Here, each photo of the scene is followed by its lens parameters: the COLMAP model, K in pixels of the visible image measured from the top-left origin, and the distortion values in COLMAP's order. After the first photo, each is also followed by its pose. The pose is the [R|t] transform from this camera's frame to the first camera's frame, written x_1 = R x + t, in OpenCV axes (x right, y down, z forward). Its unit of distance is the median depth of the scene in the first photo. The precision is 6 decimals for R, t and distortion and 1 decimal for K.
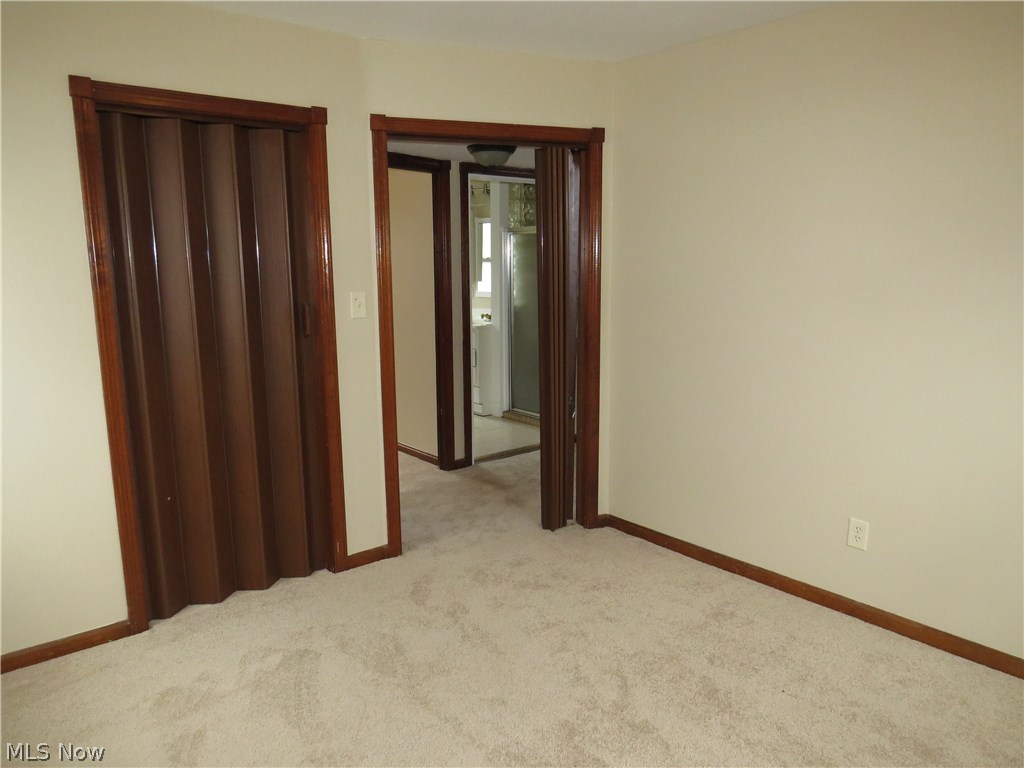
lens RADIAL K [[731.0, 0, 529.5], [0, 731.0, 376.8], [0, 0, 1]] dist [-0.014772, -0.003076]
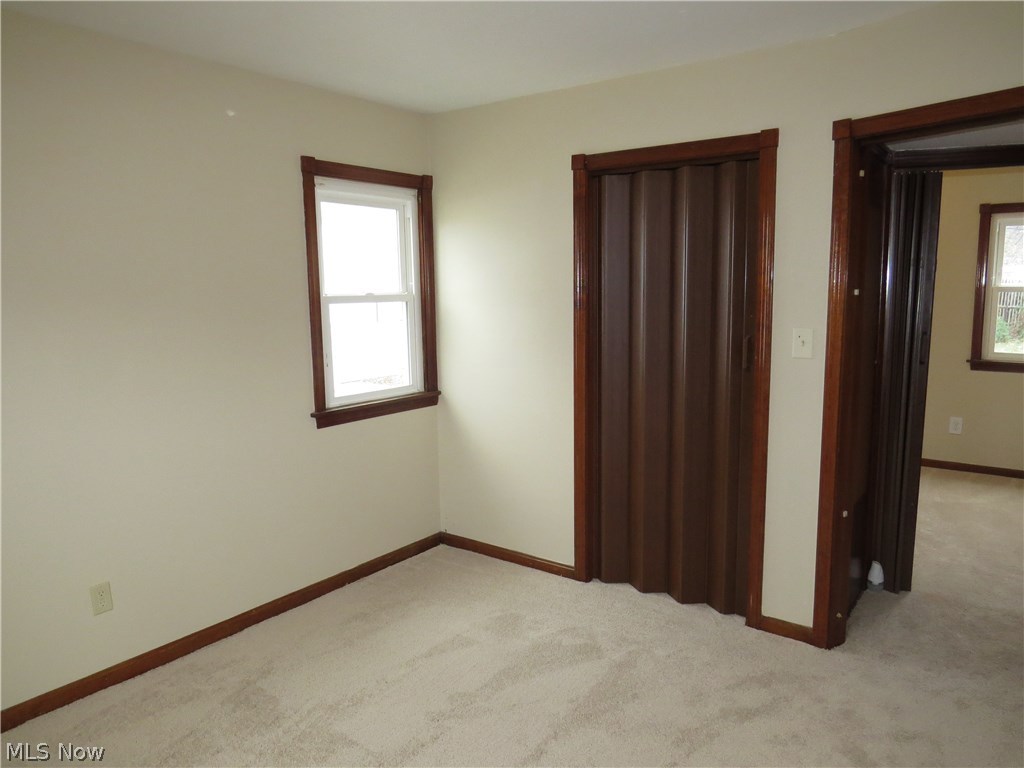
lens RADIAL K [[731.0, 0, 530.2], [0, 731.0, 379.4], [0, 0, 1]] dist [-0.014772, -0.003076]
pose [[0.232889, 0.128966, -0.963914, 0.591062], [-0.157560, 0.983077, 0.093462, -0.094135], [0.959655, 0.130109, 0.249268, 0.516433]]
